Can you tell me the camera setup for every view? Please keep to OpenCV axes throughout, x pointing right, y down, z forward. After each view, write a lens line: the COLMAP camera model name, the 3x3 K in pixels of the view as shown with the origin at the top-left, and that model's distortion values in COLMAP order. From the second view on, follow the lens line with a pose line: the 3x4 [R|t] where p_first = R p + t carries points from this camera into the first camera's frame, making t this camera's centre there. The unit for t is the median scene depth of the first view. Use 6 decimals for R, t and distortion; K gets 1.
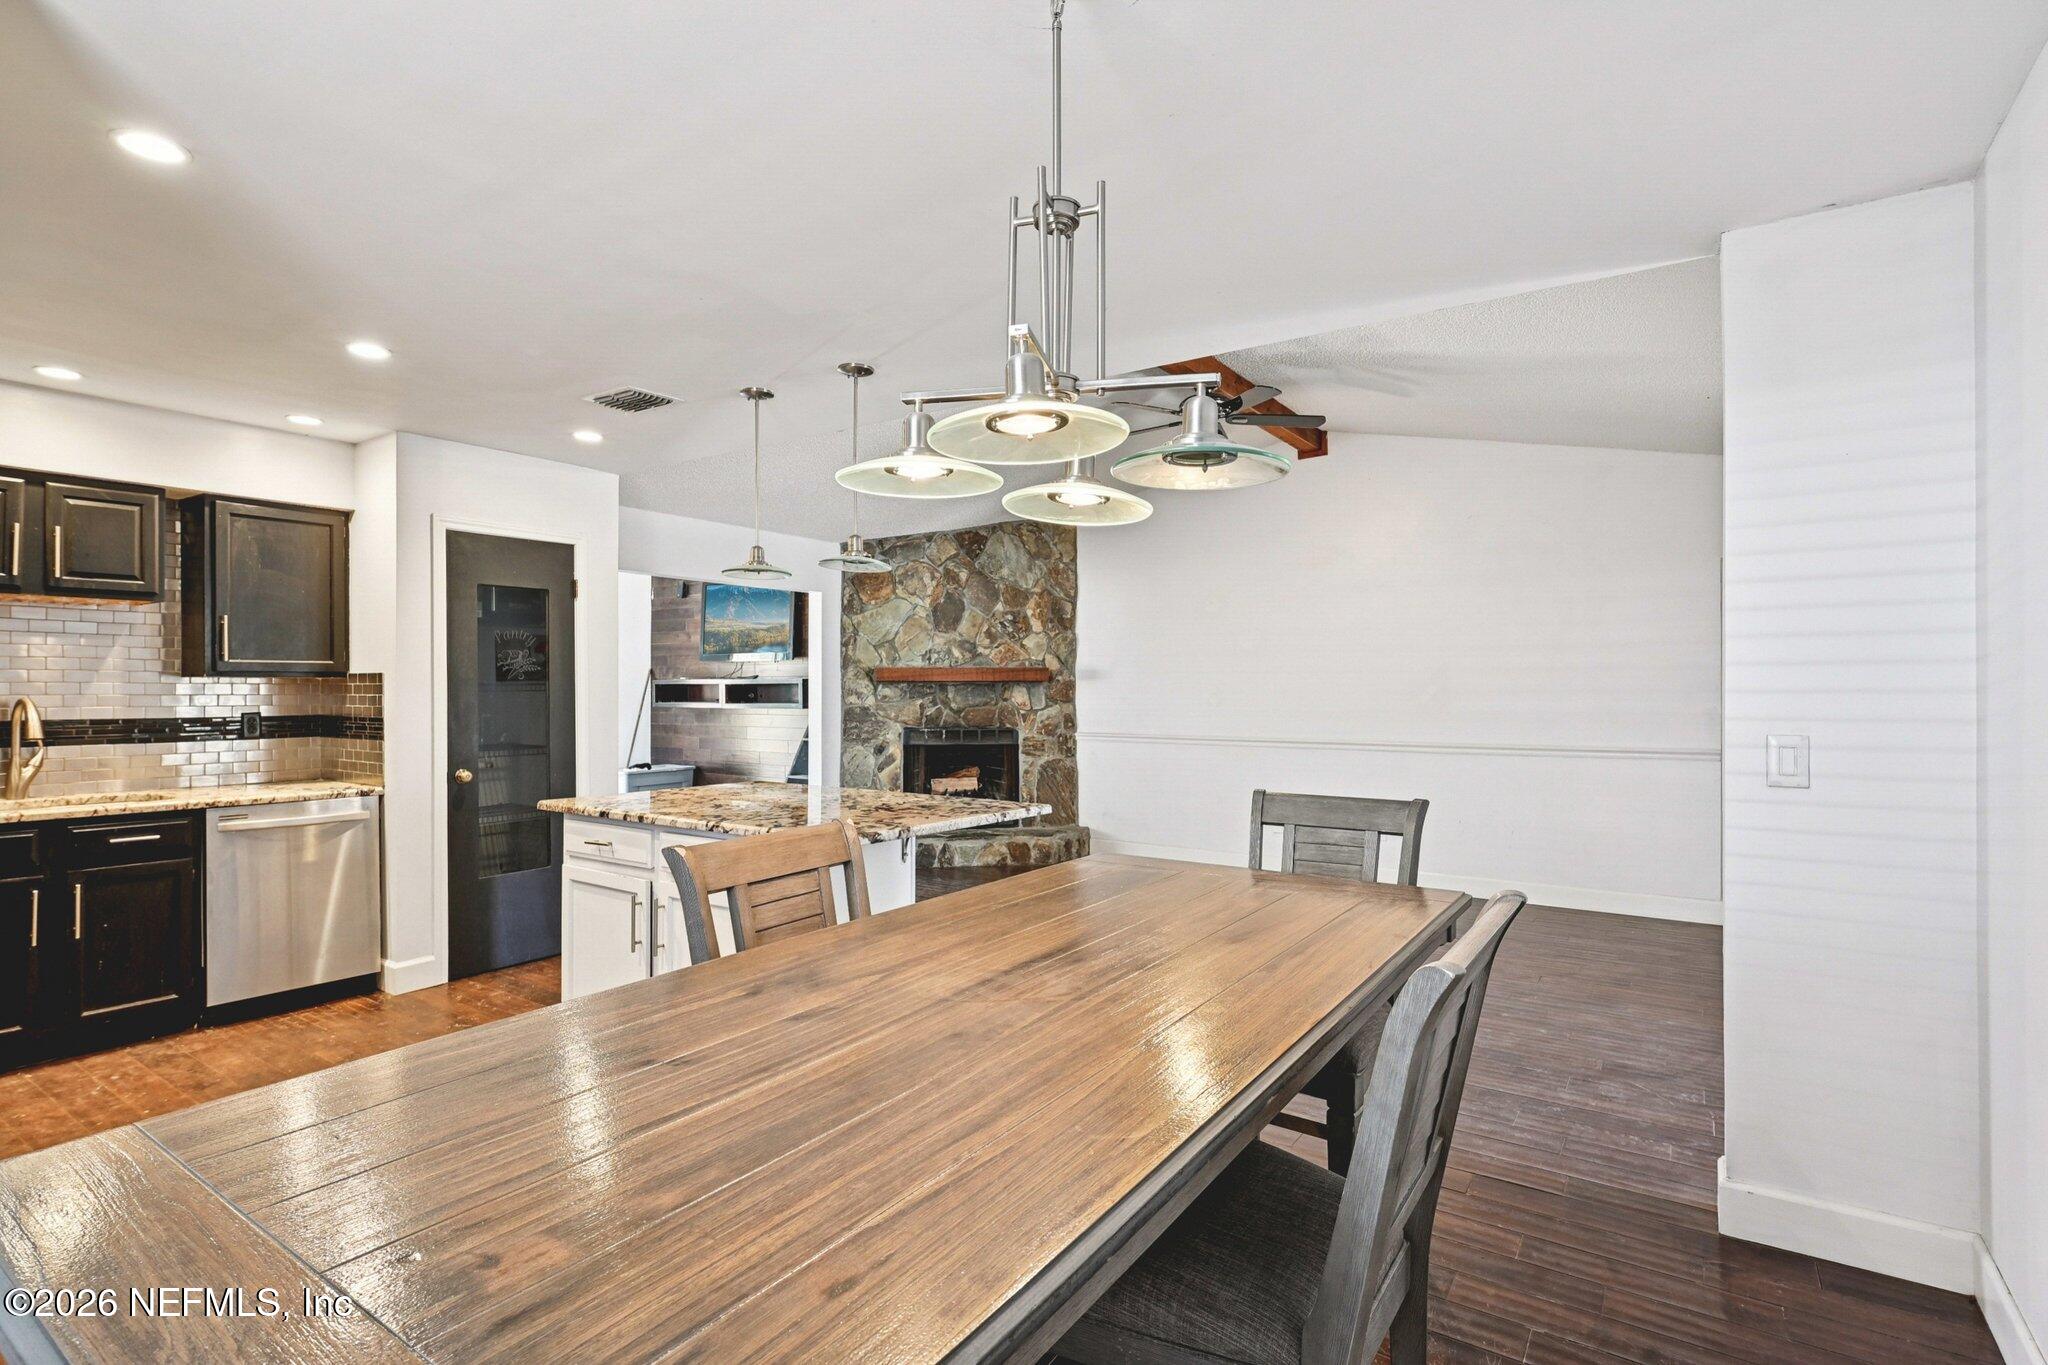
lens RADIAL K [[979.4, 0, 1031.0], [0, 979.4, 687.1], [0, 0, 1]] dist [0.002291, -0.000146]
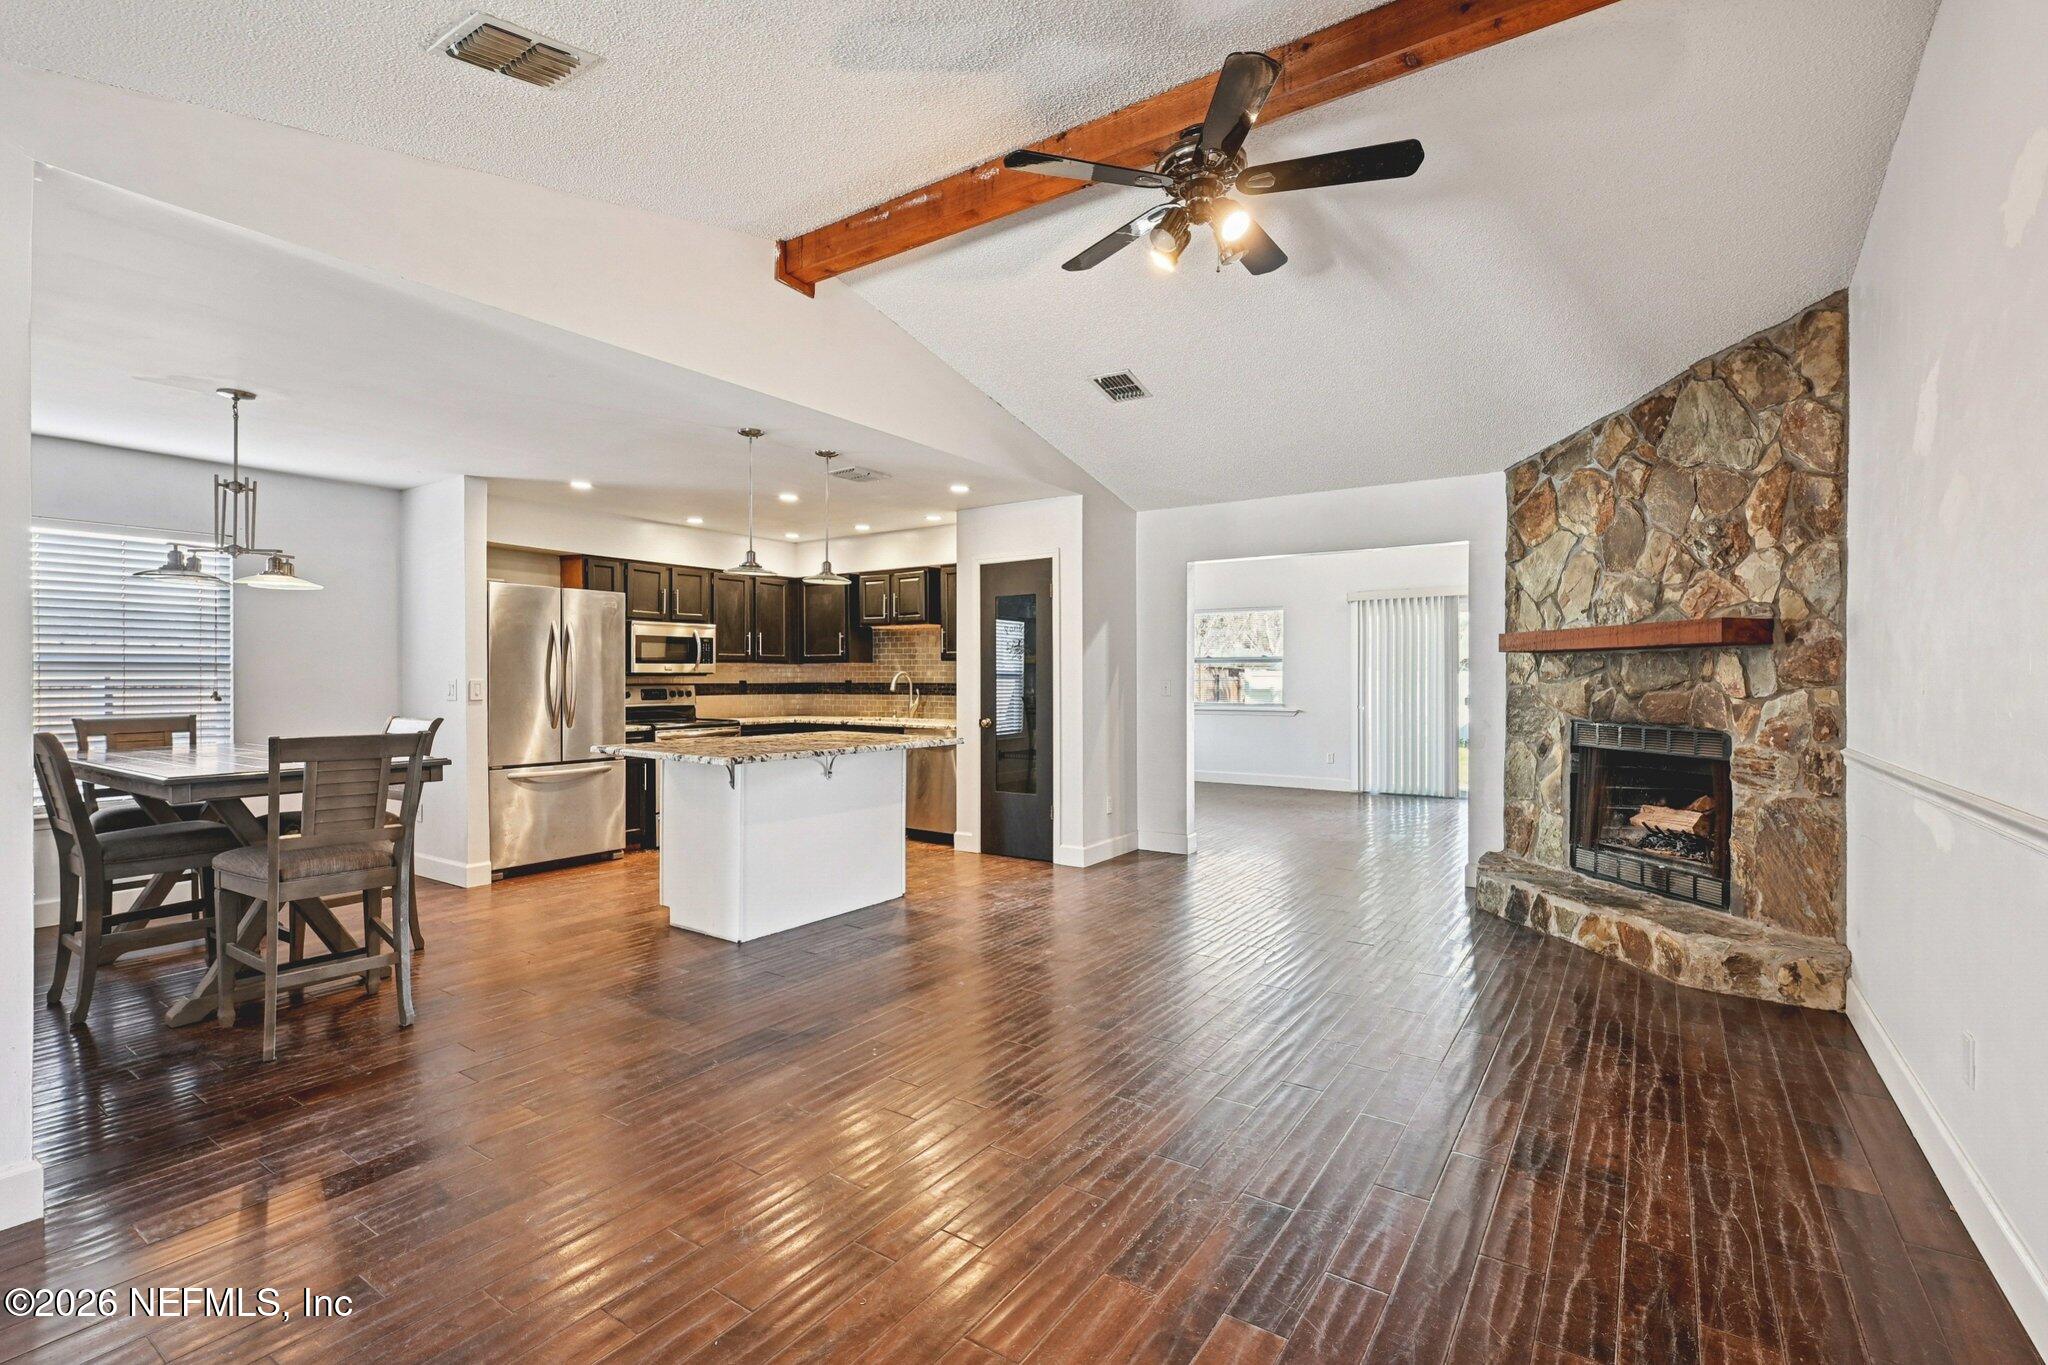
lens RADIAL K [[919.4, 0, 1027.8], [0, 919.4, 680.9], [0, 0, 1]] dist [-0.000136, -0.000064]
pose [[-0.002049, 0.003882, -0.999990, 0.504641], [0.002117, 0.999990, 0.003877, 0.011317], [0.999996, -0.002109, -0.002058, 0.621640]]
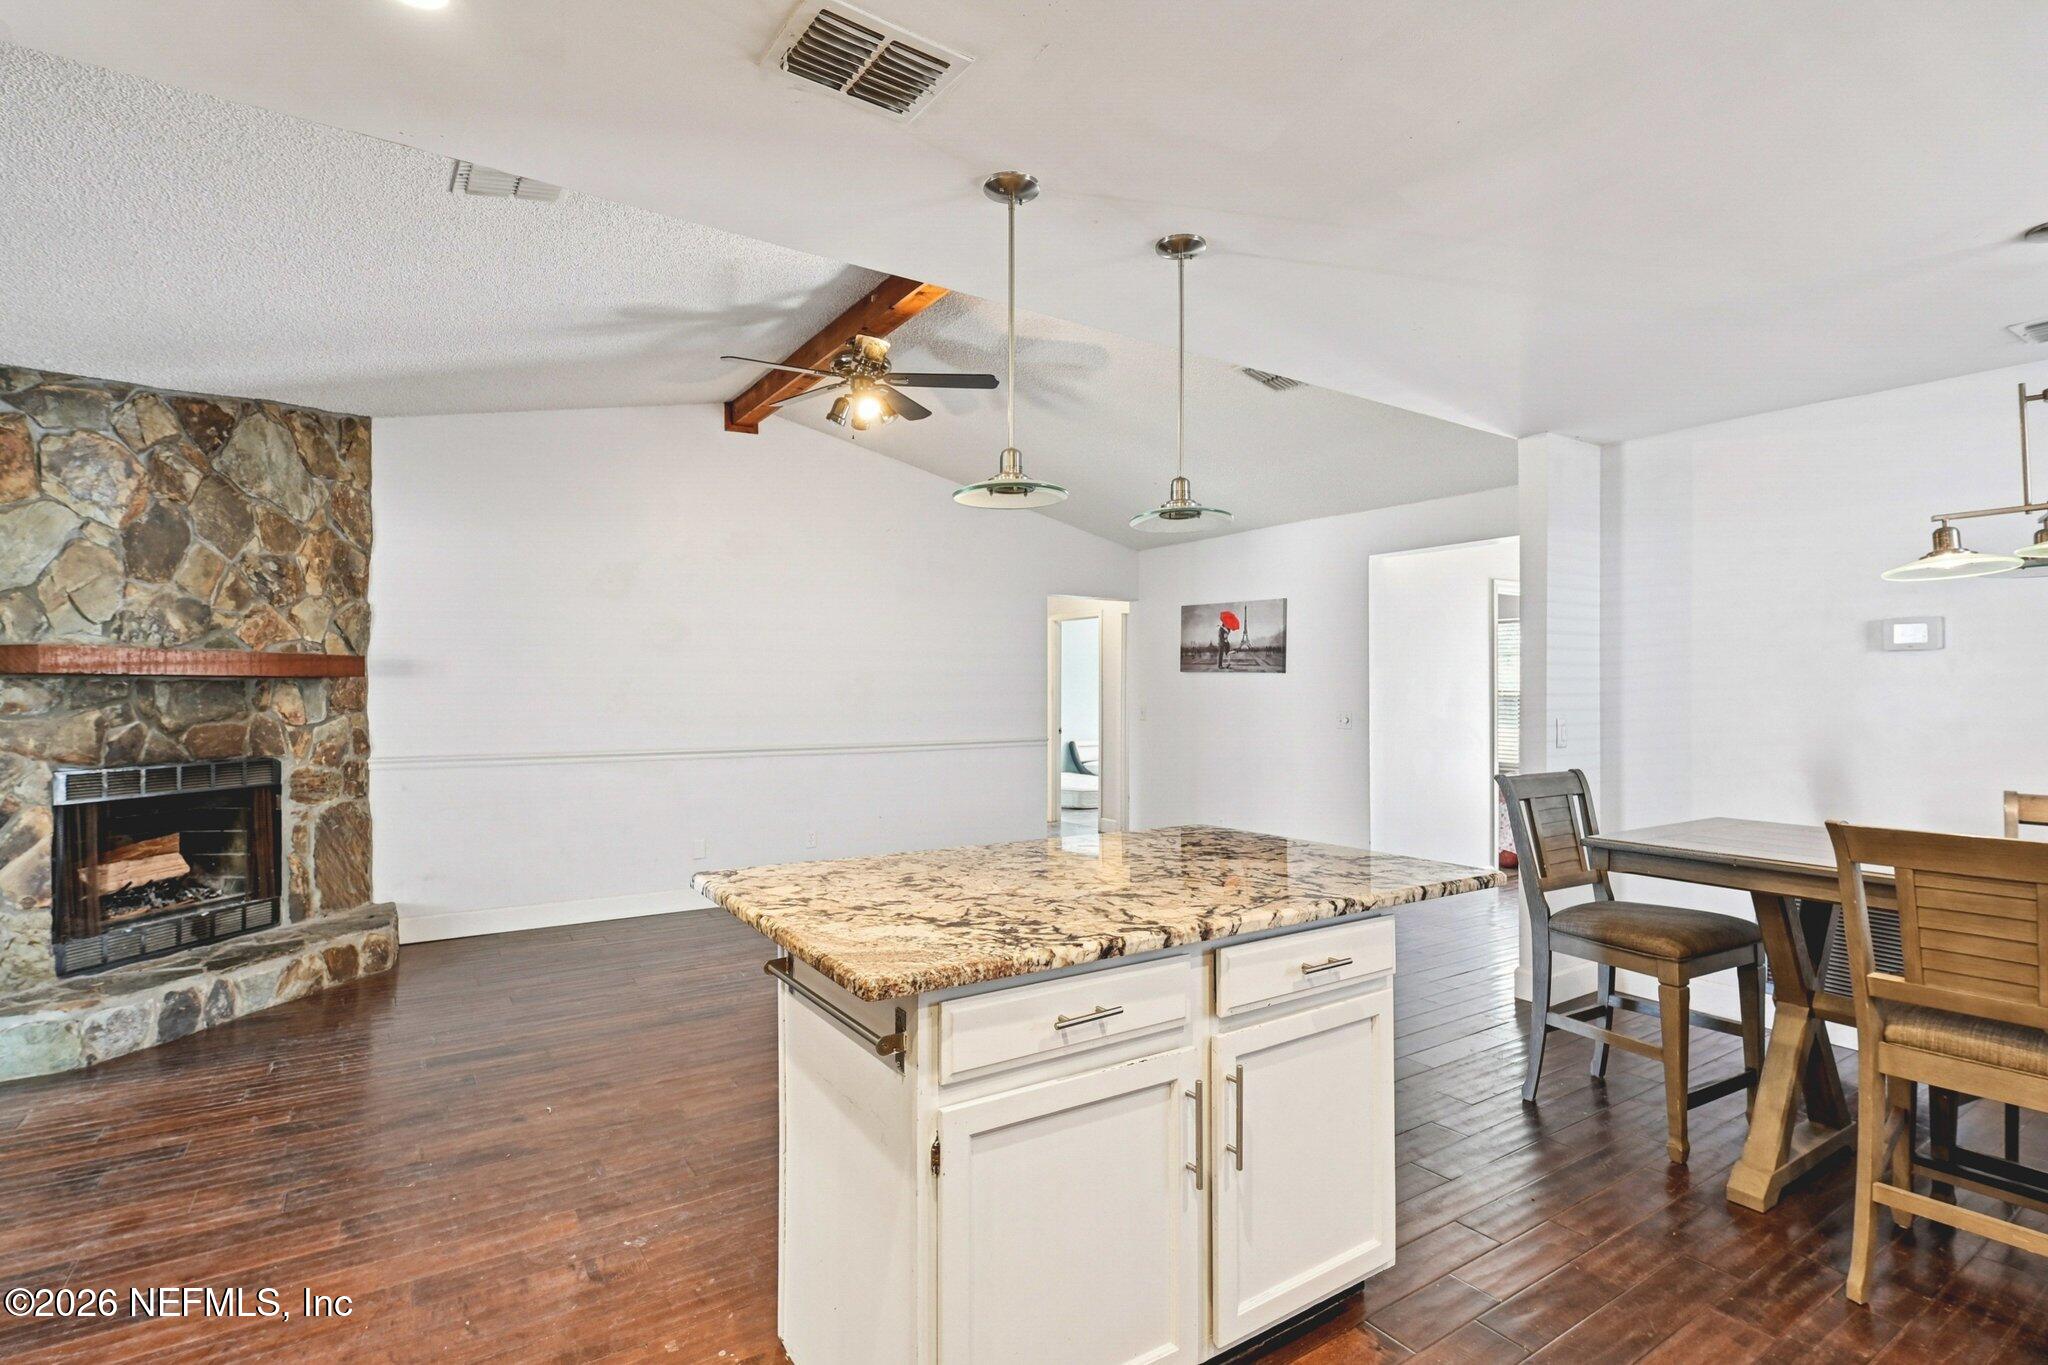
lens RADIAL K [[982.8, 0, 1024.0], [0, 982.8, 682.5], [0, 0, 1]] dist [0.001094, 0.000333]
pose [[0.381391, 0.008604, 0.924374, -0.394090], [-0.003870, 0.999963, -0.007711, 0.000336], [-0.924406, -0.000636, 0.381410, 0.370427]]
